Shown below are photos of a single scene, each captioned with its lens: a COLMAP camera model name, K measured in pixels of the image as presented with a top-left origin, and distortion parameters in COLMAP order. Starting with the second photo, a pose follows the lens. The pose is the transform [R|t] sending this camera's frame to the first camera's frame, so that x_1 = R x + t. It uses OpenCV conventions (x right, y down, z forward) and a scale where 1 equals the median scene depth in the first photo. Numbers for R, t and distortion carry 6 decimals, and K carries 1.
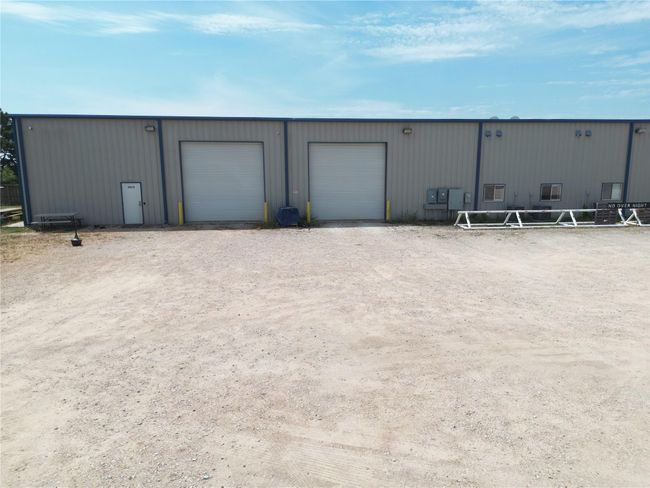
lens RADIAL K [[456.1, 0, 325.0], [0, 456.1, 244.0], [0, 0, 1]] dist [0.075528, -0.076378]
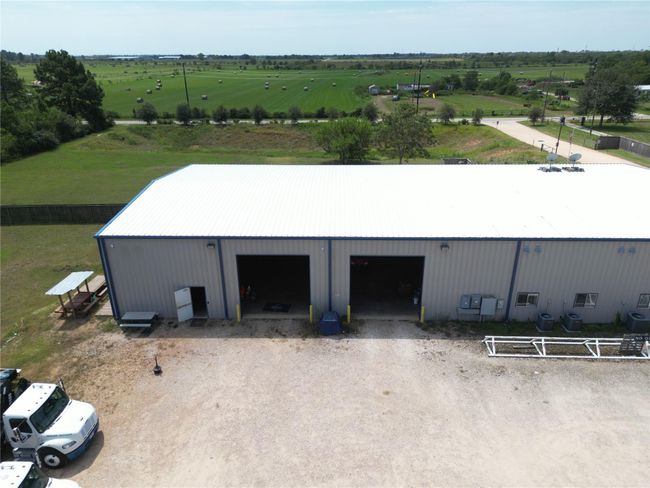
lens RADIAL K [[456.1, 0, 325.0], [0, 456.1, 244.0], [0, 0, 1]] dist [0.075528, -0.076378]
pose [[0.991738, 0.046609, -0.119510, 0.032291], [-0.018798, 0.974401, 0.224028, -0.494834], [0.126892, -0.219931, 0.967227, -0.051118]]
